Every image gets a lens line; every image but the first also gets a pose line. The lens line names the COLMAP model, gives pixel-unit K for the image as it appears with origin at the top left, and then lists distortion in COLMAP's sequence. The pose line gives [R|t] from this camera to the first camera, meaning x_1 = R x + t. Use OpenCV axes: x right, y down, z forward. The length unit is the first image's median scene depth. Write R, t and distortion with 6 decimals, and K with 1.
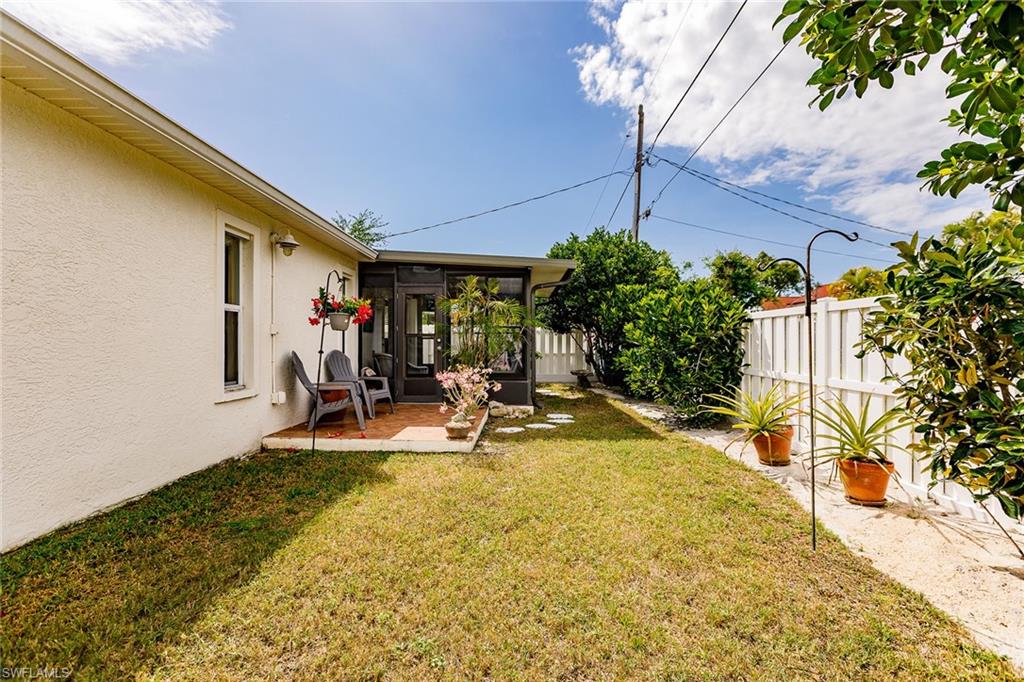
lens RADIAL K [[455.9, 0, 516.7], [0, 455.9, 342.0], [0, 0, 1]] dist [0.000976, -0.000193]
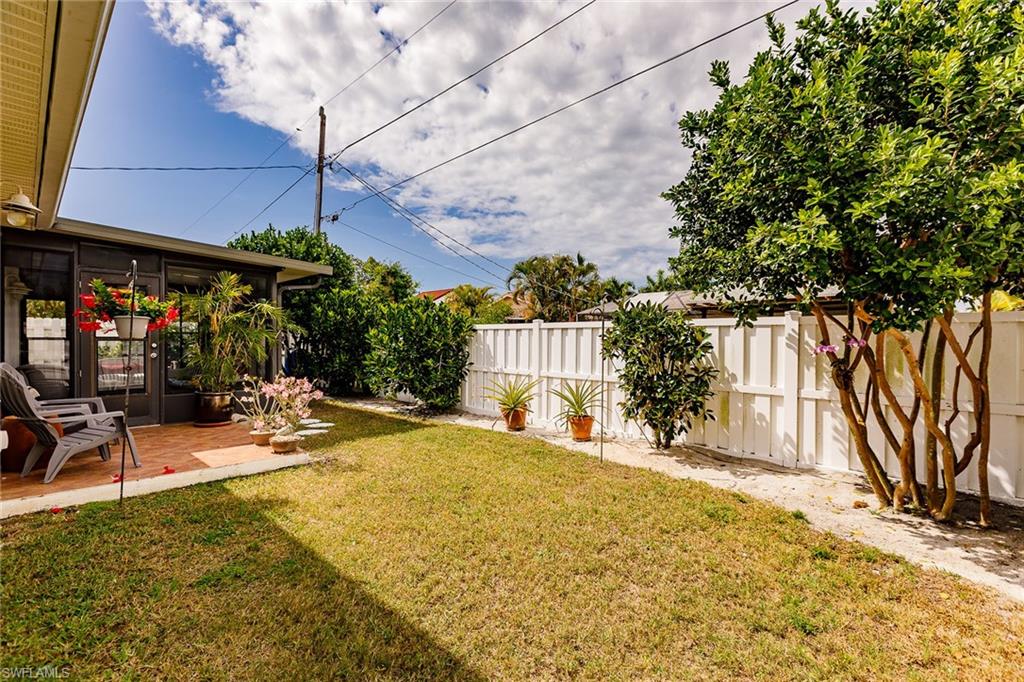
lens RADIAL K [[455.9, 0, 516.7], [0, 455.9, 342.0], [0, 0, 1]] dist [0.000976, -0.000193]
pose [[0.661541, -0.000982, 0.749909, -0.348761], [-0.007206, 0.999945, 0.007666, -0.020116], [-0.749875, -0.010475, 0.661497, 0.007742]]
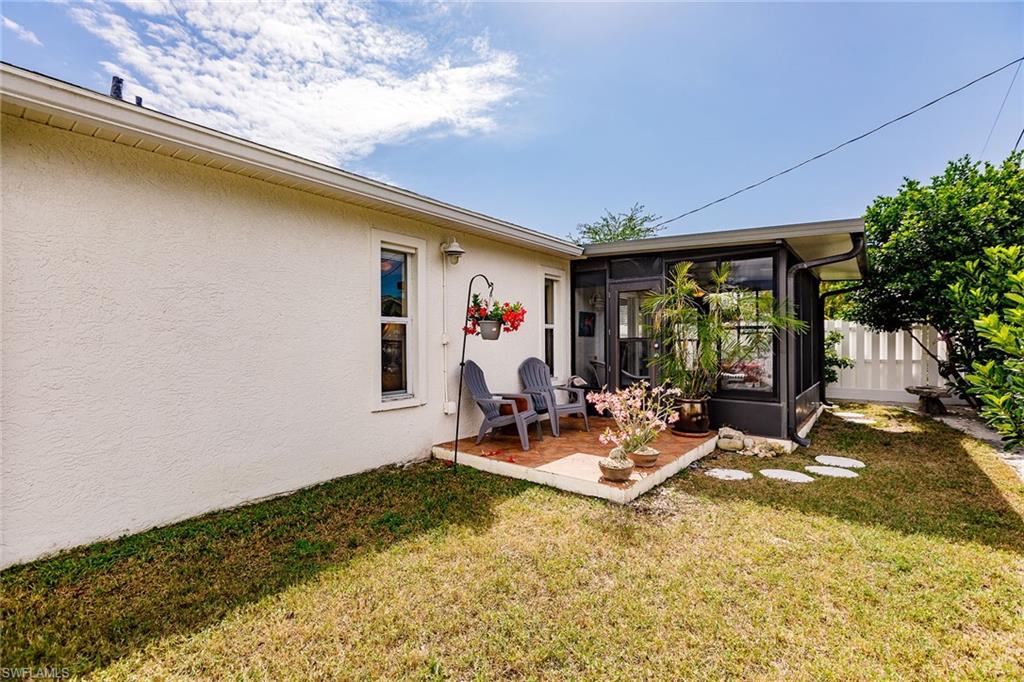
lens RADIAL K [[462.7, 0, 524.6], [0, 462.7, 340.4], [0, 0, 1]] dist [0.002325, 0.000066]
pose [[0.785702, -0.005981, -0.618576, 0.155125], [0.008949, 0.999959, 0.001698, -0.016523], [0.618540, -0.006870, 0.785723, 0.203431]]
